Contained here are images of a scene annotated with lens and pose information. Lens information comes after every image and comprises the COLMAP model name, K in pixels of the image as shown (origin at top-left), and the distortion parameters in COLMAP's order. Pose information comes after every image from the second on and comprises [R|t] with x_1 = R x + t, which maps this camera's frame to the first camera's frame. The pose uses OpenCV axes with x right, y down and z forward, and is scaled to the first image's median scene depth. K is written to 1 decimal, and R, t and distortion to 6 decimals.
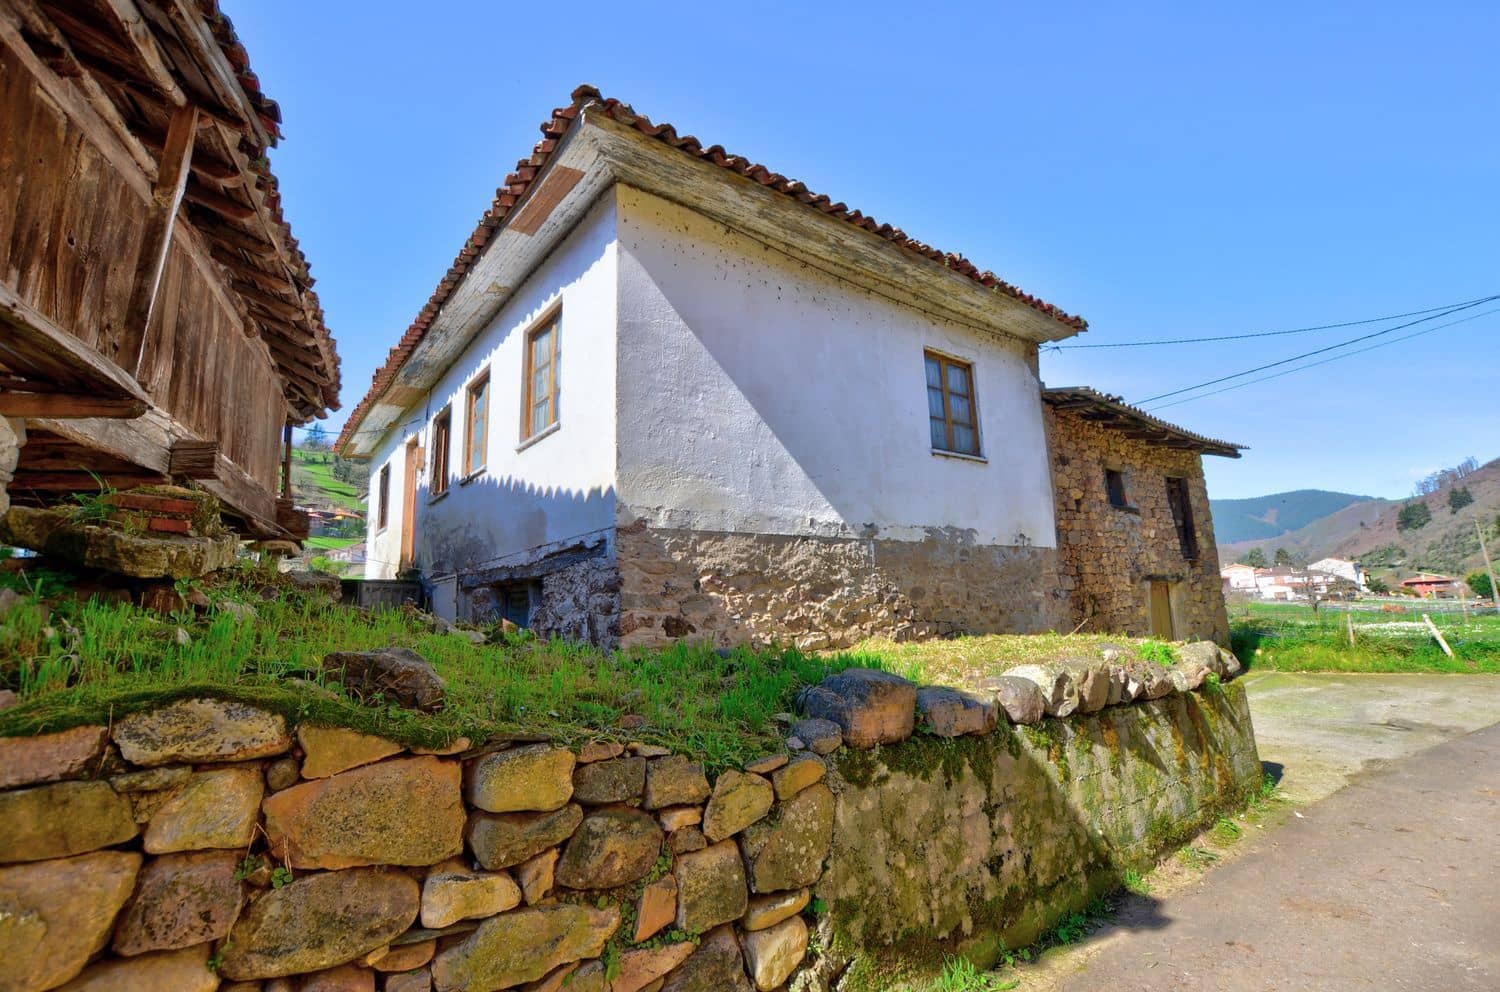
lens RADIAL K [[672.2, 0, 775.9], [0, 672.2, 493.3], [0, 0, 1]] dist [-0.036082, 0.007839]
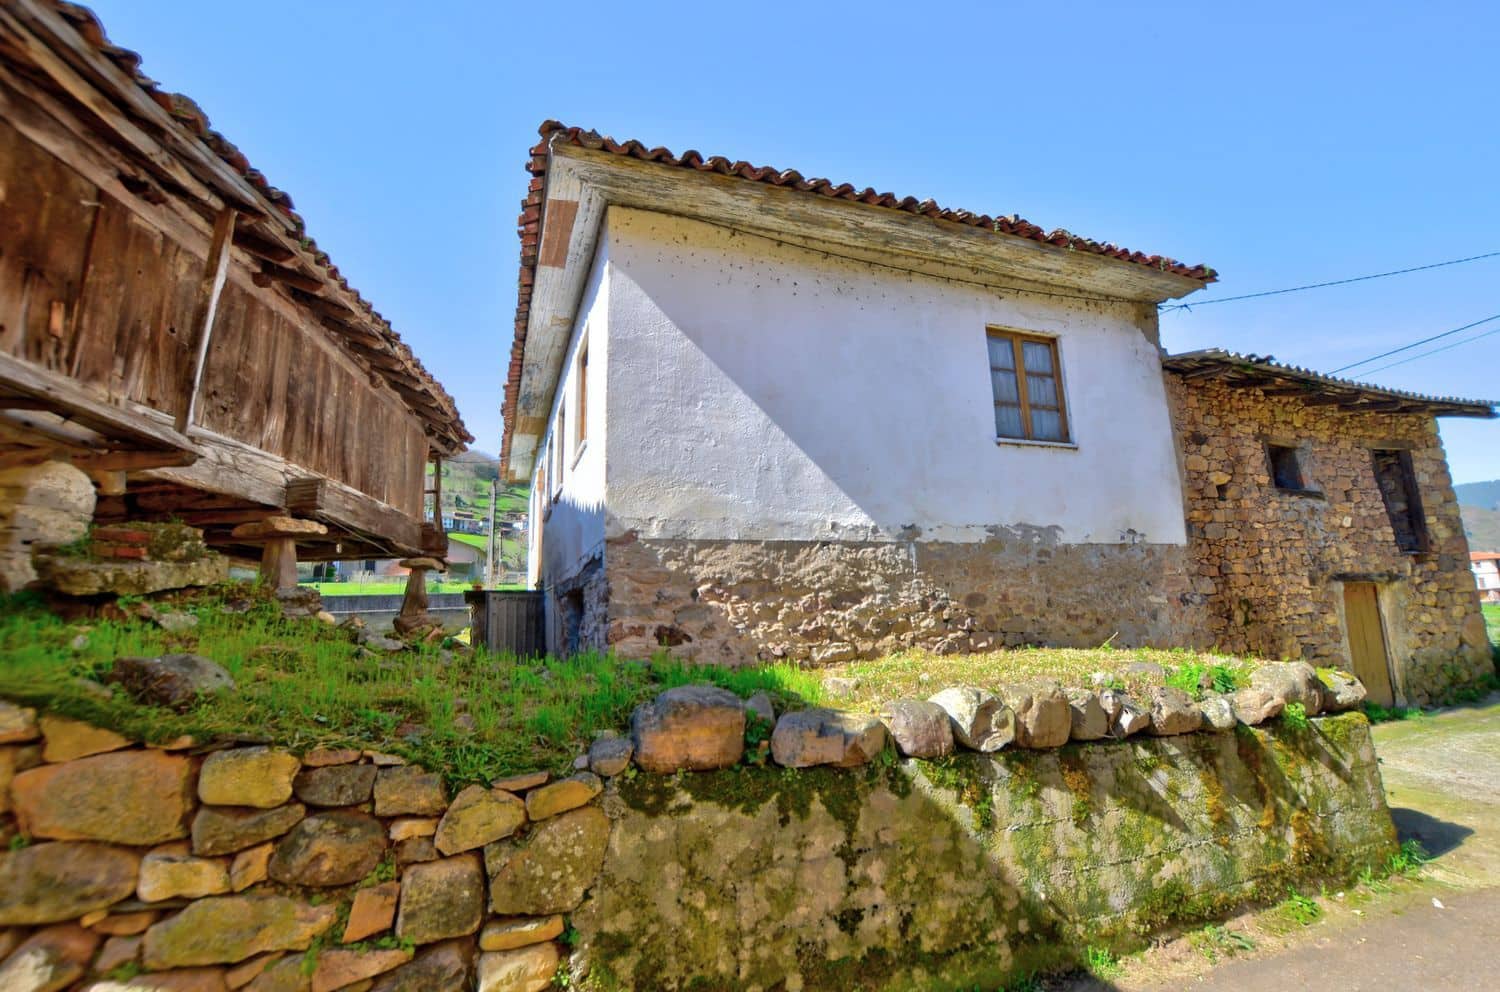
lens RADIAL K [[673.6, 0, 772.6], [0, 673.6, 497.7], [0, 0, 1]] dist [-0.034483, 0.004305]
pose [[0.953454, -0.049929, -0.297376, 0.245978], [0.049748, 0.998728, -0.008179, 0.006471], [0.297407, -0.006996, 0.954725, 0.069715]]
